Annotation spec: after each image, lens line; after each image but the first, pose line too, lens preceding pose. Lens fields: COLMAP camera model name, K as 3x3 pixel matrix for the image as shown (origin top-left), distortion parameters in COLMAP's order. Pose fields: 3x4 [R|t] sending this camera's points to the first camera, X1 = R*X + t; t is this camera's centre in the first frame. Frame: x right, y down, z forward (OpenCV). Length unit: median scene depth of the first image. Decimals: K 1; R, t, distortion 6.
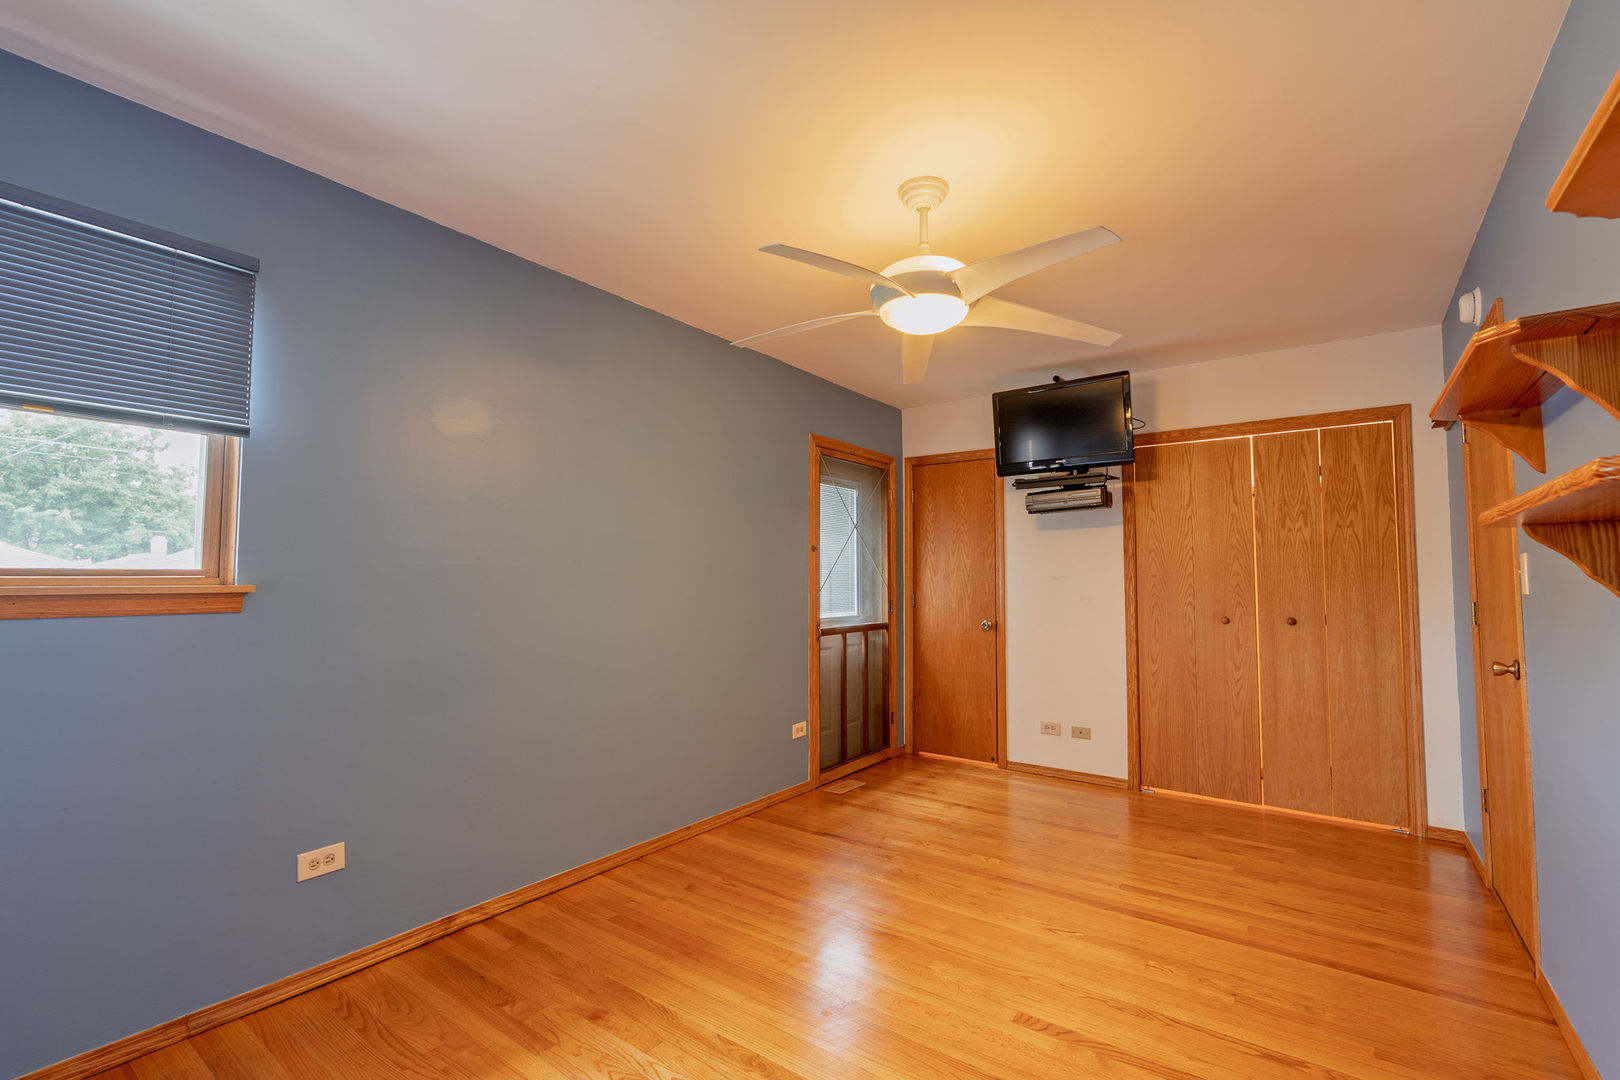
lens RADIAL K [[710.3, 0, 809.6], [0, 710.3, 539.4], [0, 0, 1]] dist [-0.004278, 0.001154]
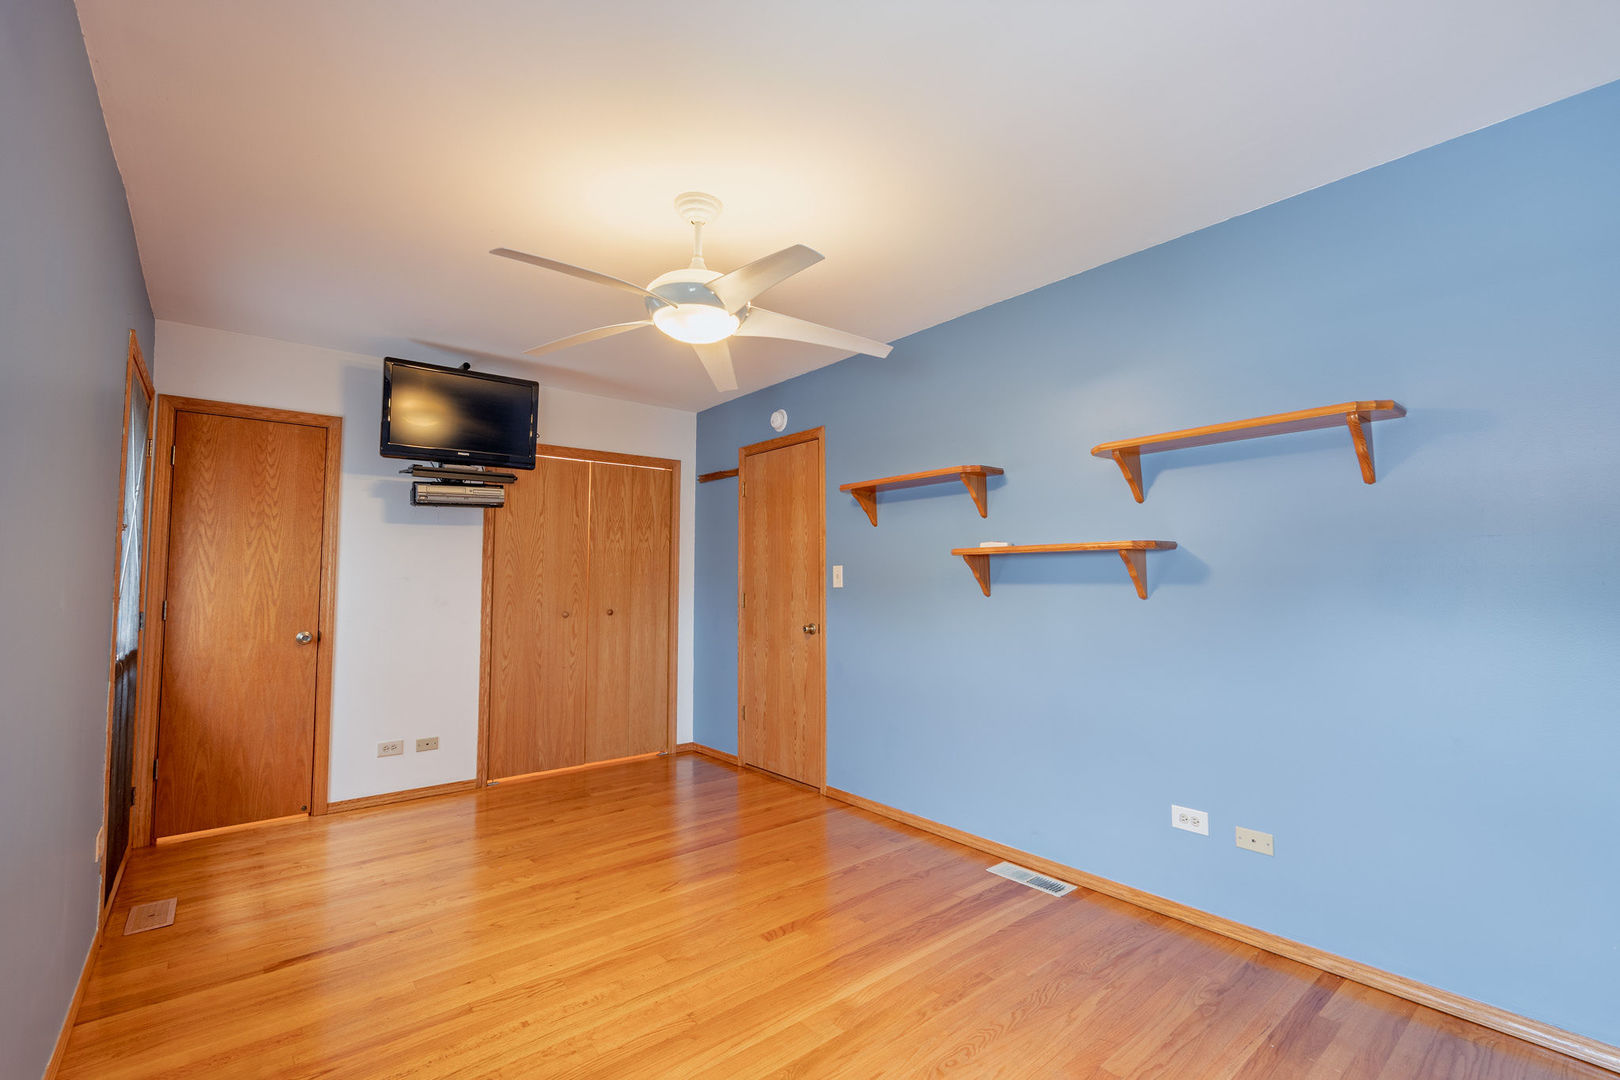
lens RADIAL K [[710.3, 0, 812.8], [0, 710.3, 538.3], [0, 0, 1]] dist [-0.004278, 0.001154]
pose [[0.234665, 0.055042, 0.970517, -0.439036], [-0.054797, 0.997557, -0.043326, 0.016521], [-0.970531, -0.043014, 0.237108, 0.316466]]
